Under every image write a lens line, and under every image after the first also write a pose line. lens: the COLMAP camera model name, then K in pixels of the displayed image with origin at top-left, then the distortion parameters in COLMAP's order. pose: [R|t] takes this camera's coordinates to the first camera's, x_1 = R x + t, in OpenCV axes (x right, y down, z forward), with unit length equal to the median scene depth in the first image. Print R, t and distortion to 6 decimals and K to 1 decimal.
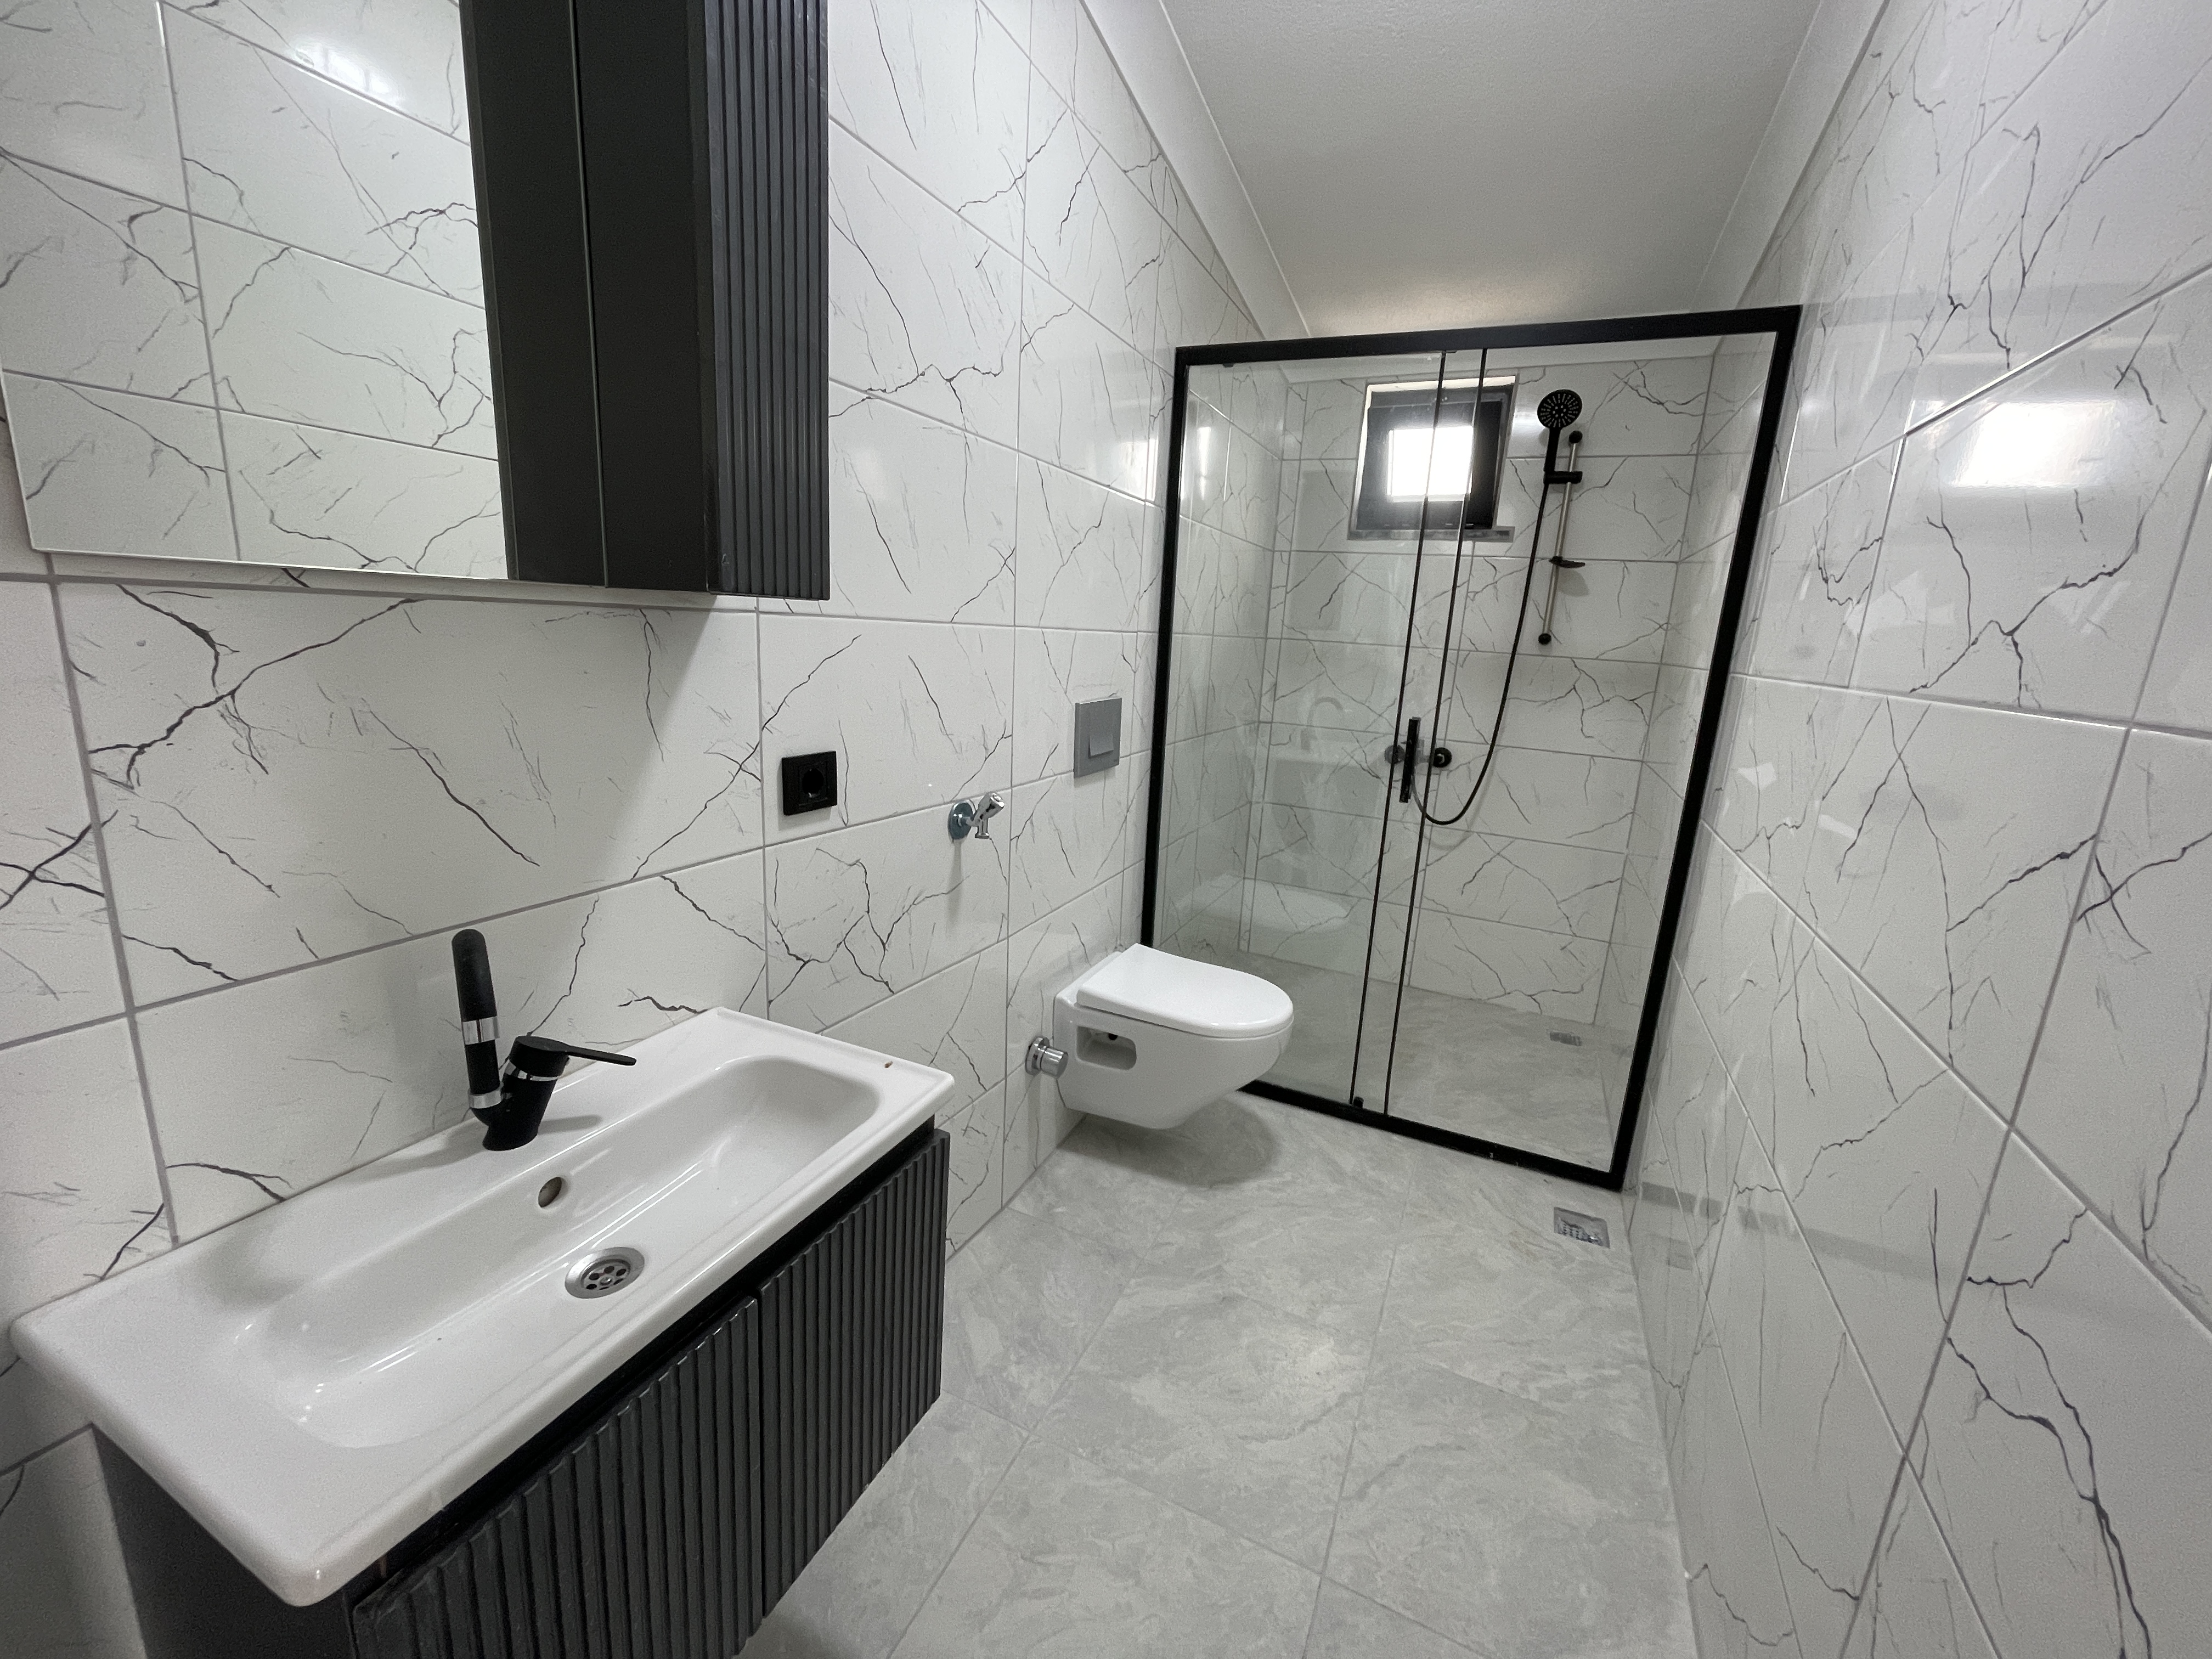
lens RADIAL K [[892.1, 0, 1100.7], [0, 892.1, 817.8], [0, 0, 1]] dist [-0.004201, 0.000358]
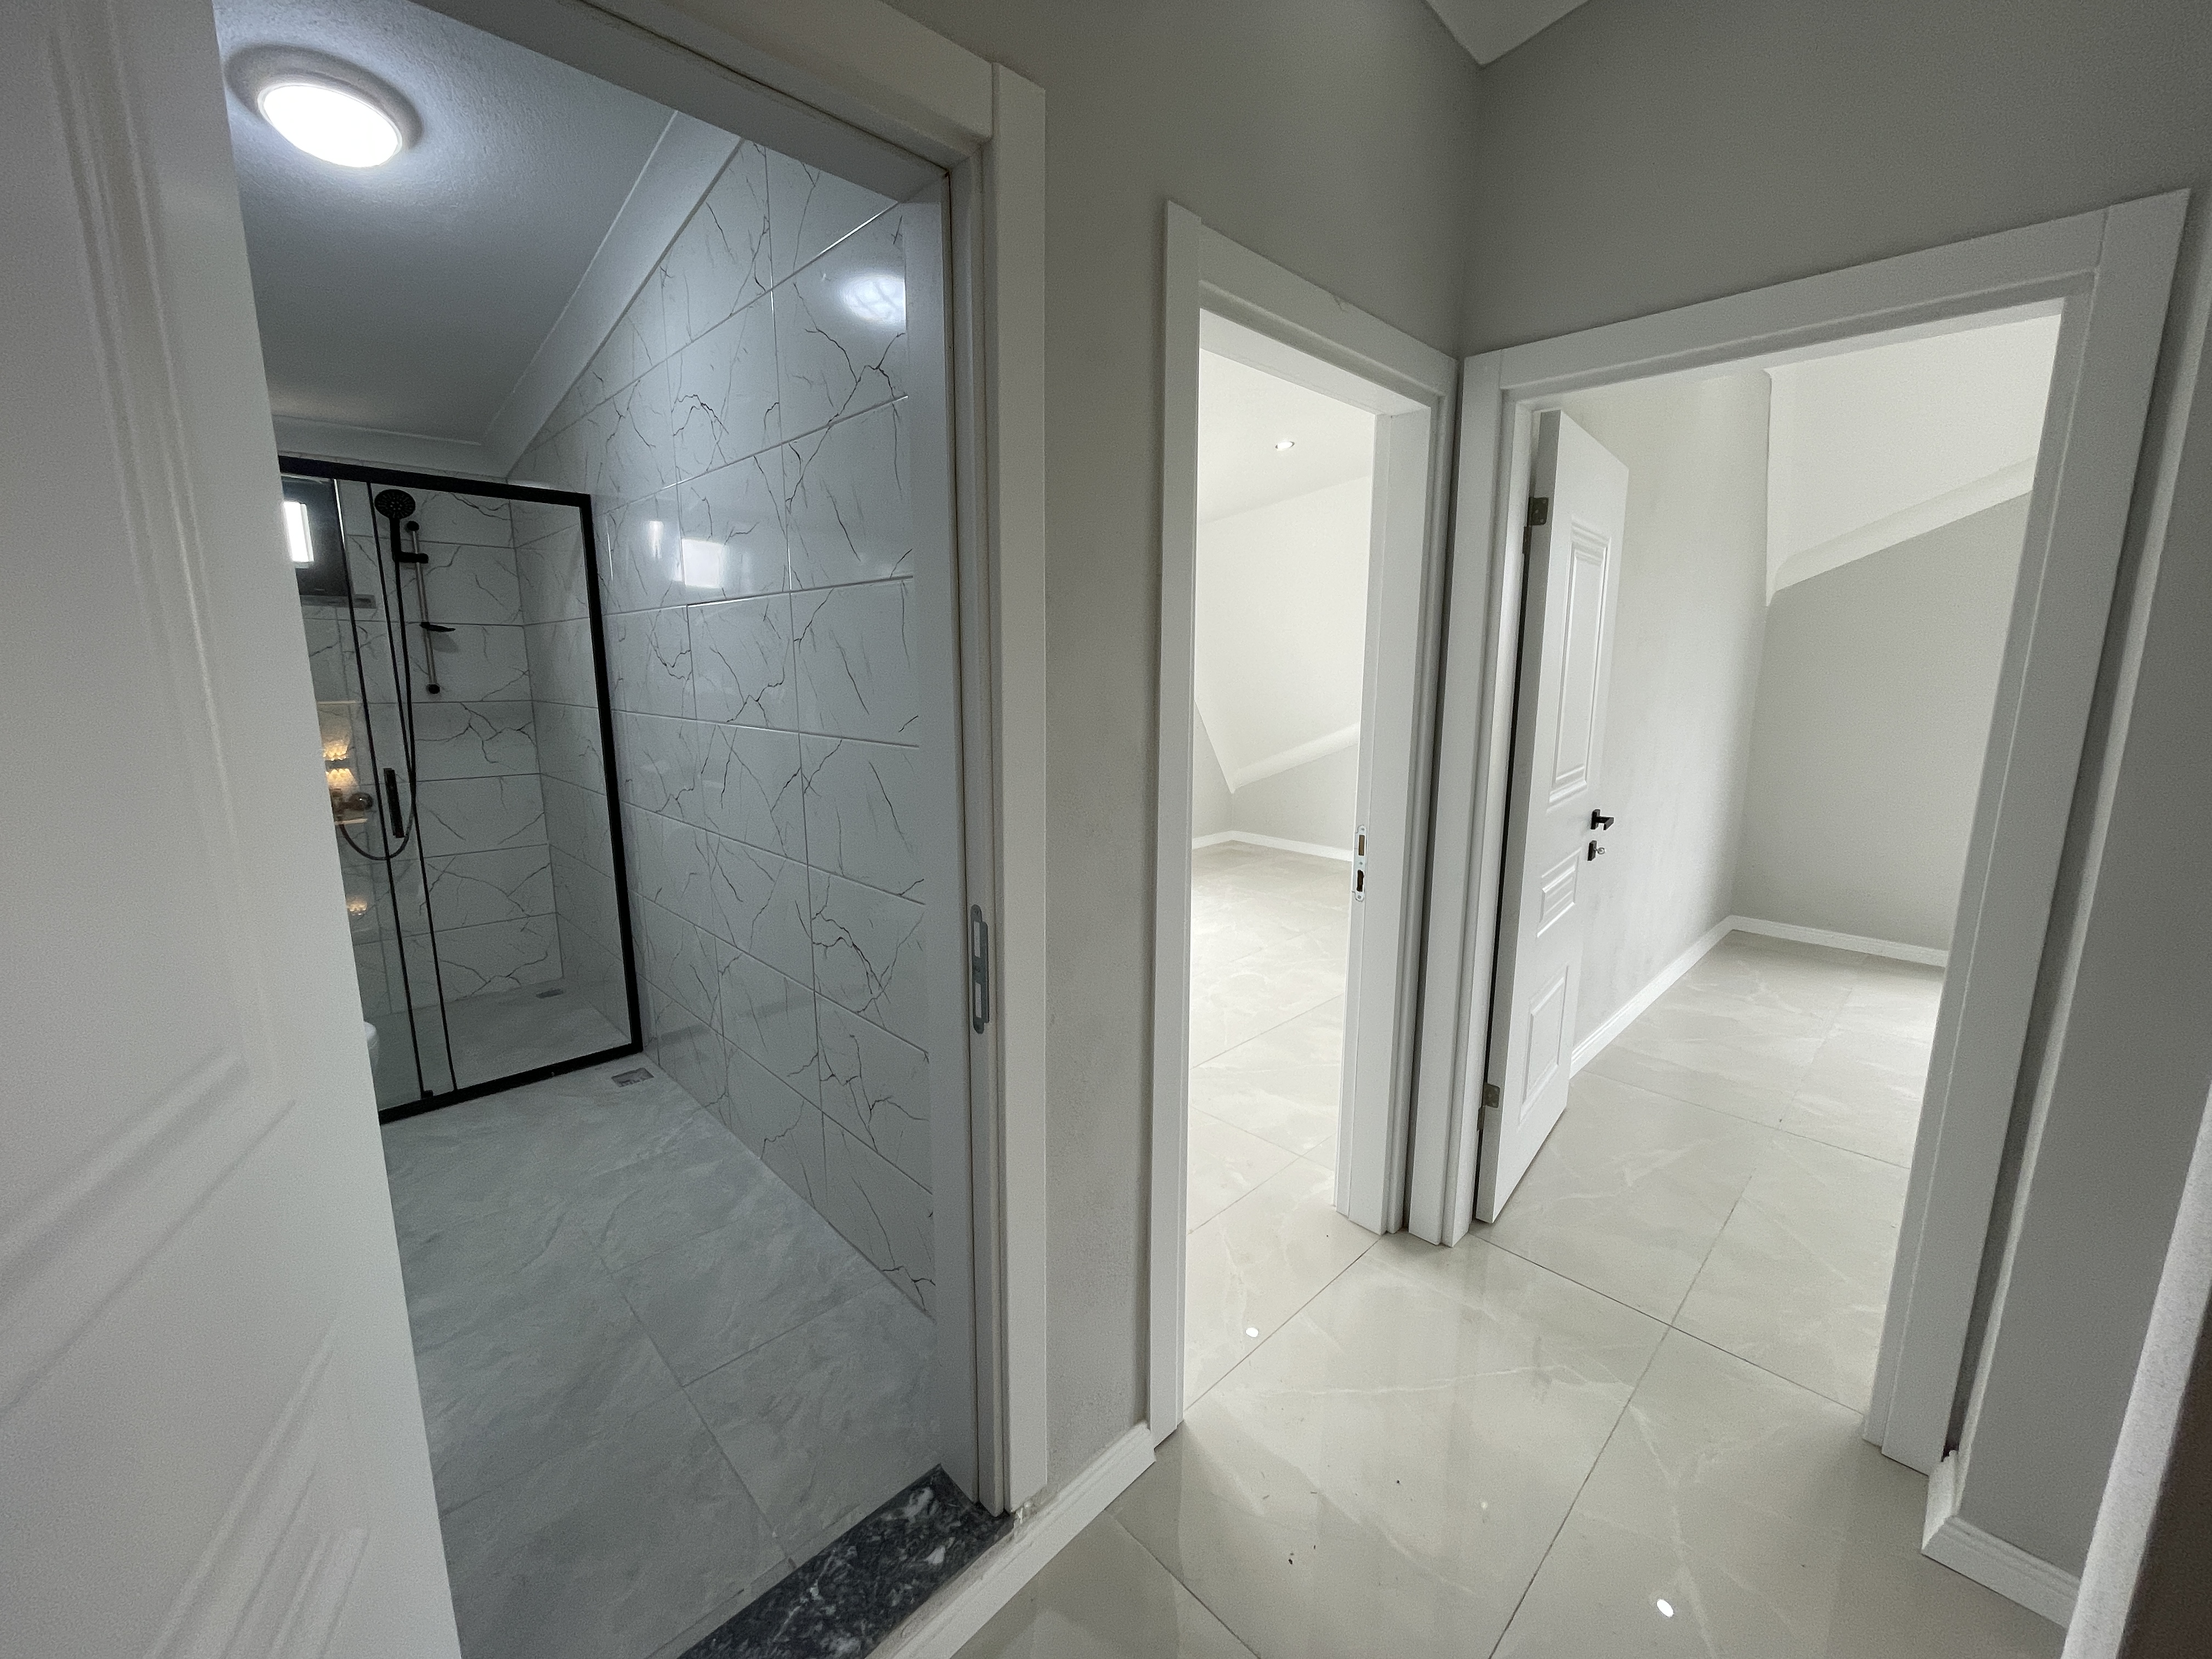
lens RADIAL K [[892.1, 0, 1103.4], [0, 892.1, 834.1], [0, 0, 1]] dist [-0.004201, 0.000358]
pose [[0.347248, -0.230841, 0.908918, -0.401000], [0.217746, 0.962587, 0.161282, -0.009226], [-0.912143, 0.141908, 0.384522, -0.323686]]
